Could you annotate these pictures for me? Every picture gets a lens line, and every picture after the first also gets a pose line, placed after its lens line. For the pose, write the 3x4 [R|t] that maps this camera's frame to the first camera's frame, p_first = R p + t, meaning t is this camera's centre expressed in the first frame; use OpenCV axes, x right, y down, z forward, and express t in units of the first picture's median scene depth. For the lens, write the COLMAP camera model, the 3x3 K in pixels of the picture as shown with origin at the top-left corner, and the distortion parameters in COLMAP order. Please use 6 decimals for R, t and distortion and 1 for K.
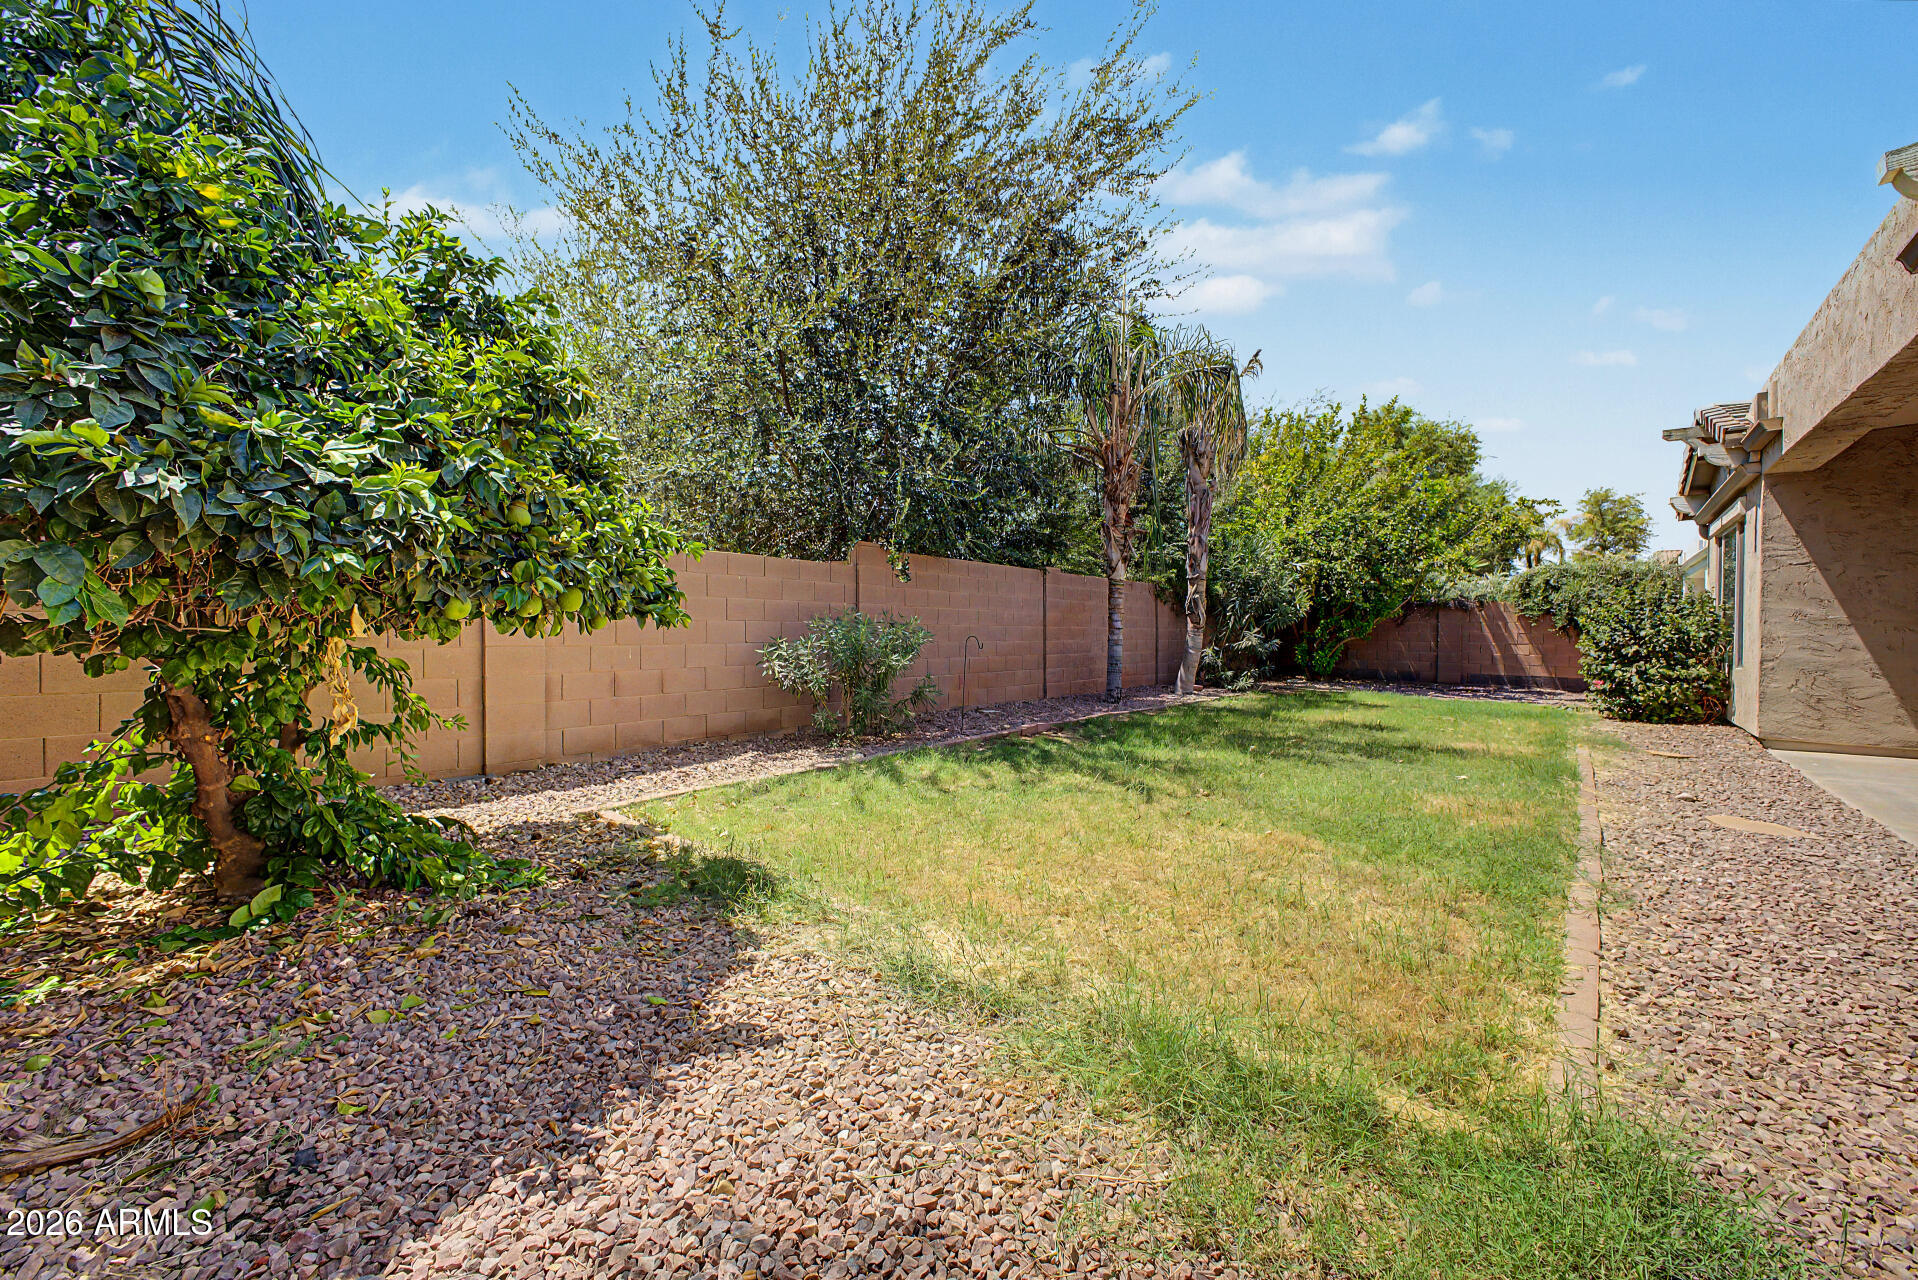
lens RADIAL K [[751.7, 0, 962.4], [0, 751.7, 636.6], [0, 0, 1]] dist [0.024126, -0.008233]
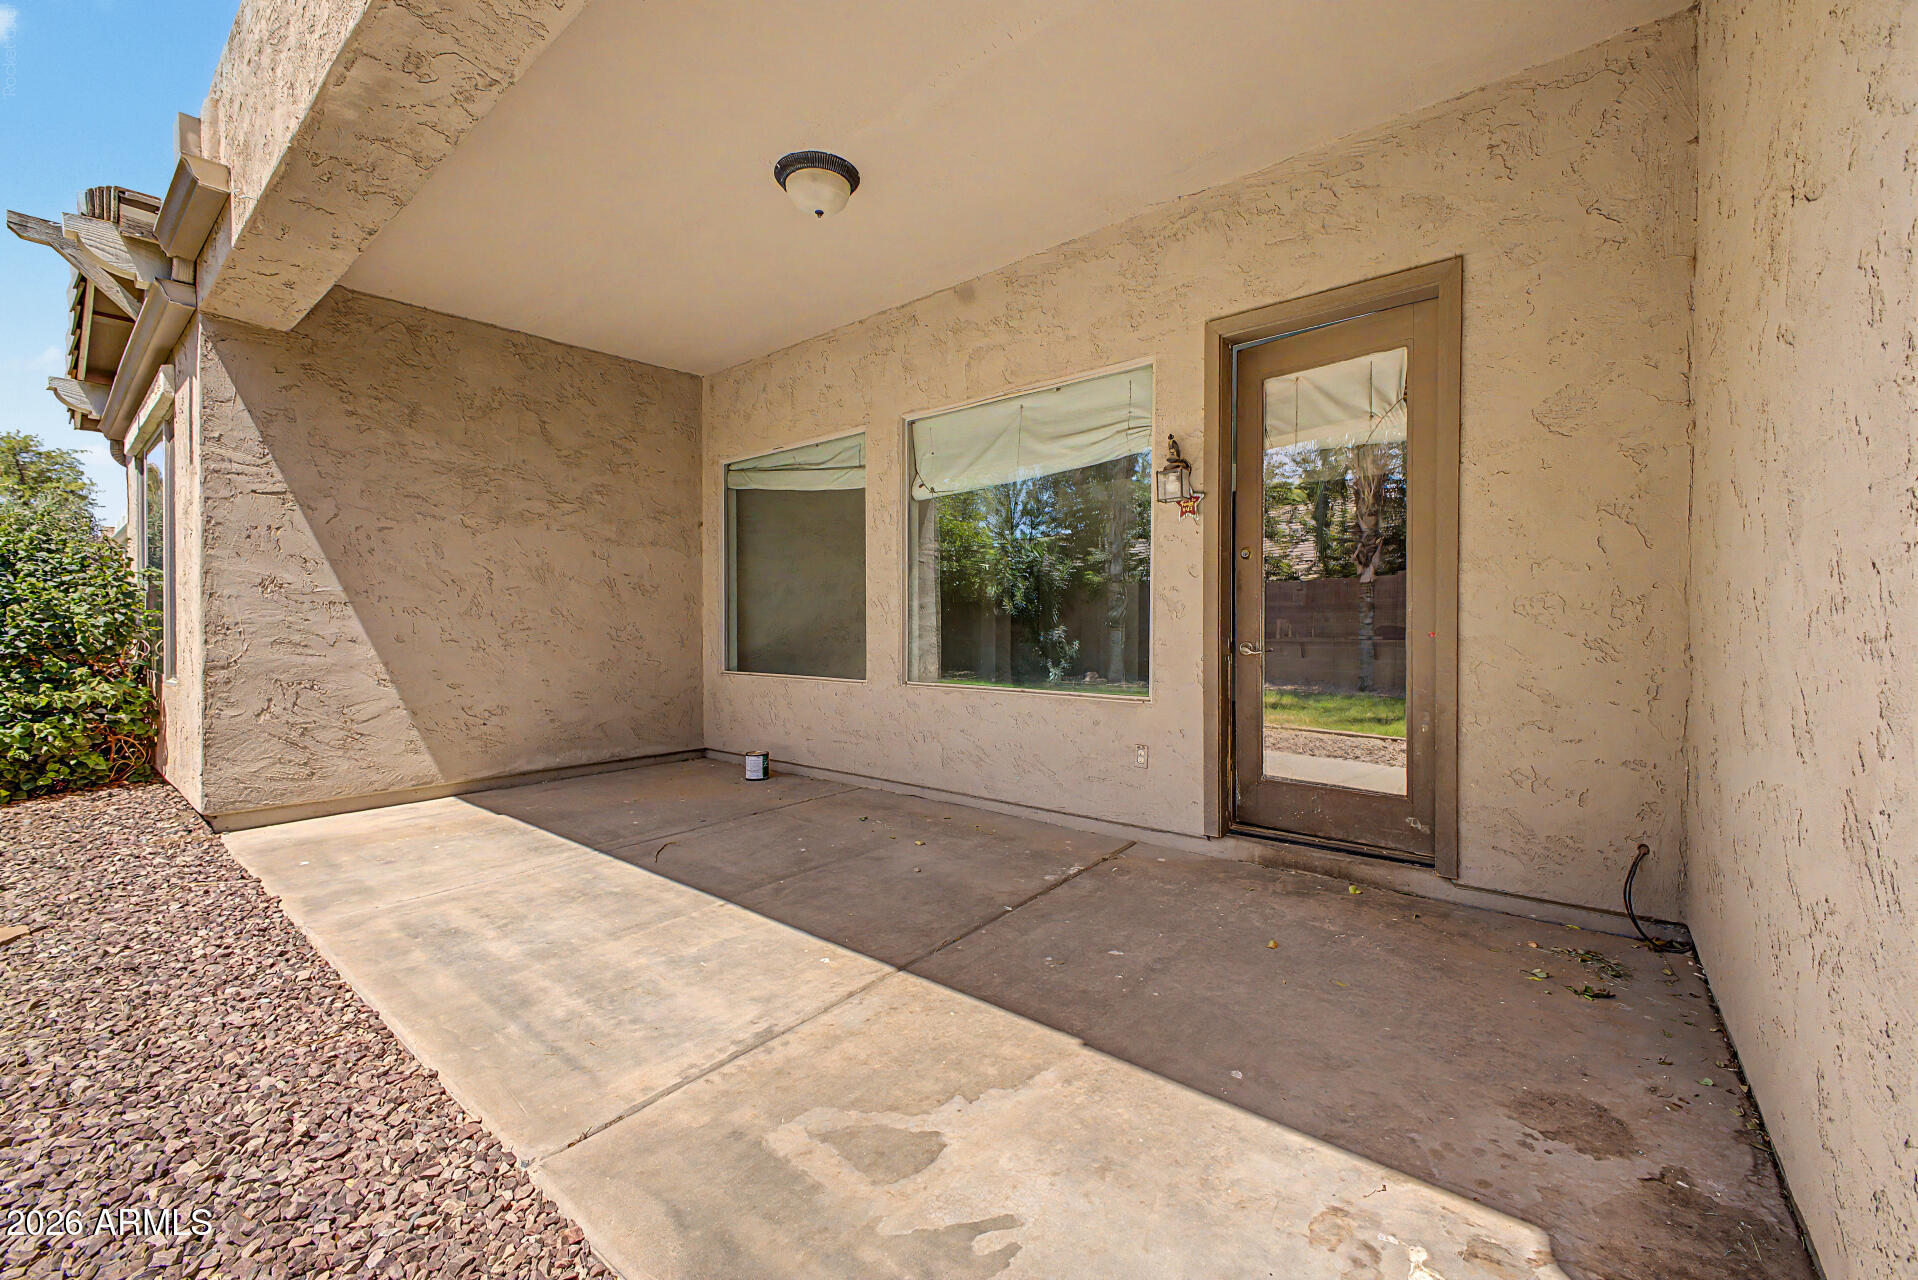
lens RADIAL K [[751.7, 0, 962.4], [0, 751.7, 636.6], [0, 0, 1]] dist [0.024126, -0.008233]
pose [[-0.001926, -0.015879, 0.999872, 0.492561], [0.008972, 0.999833, 0.015895, 0.005962], [-0.999958, 0.009002, -0.001783, 0.455343]]
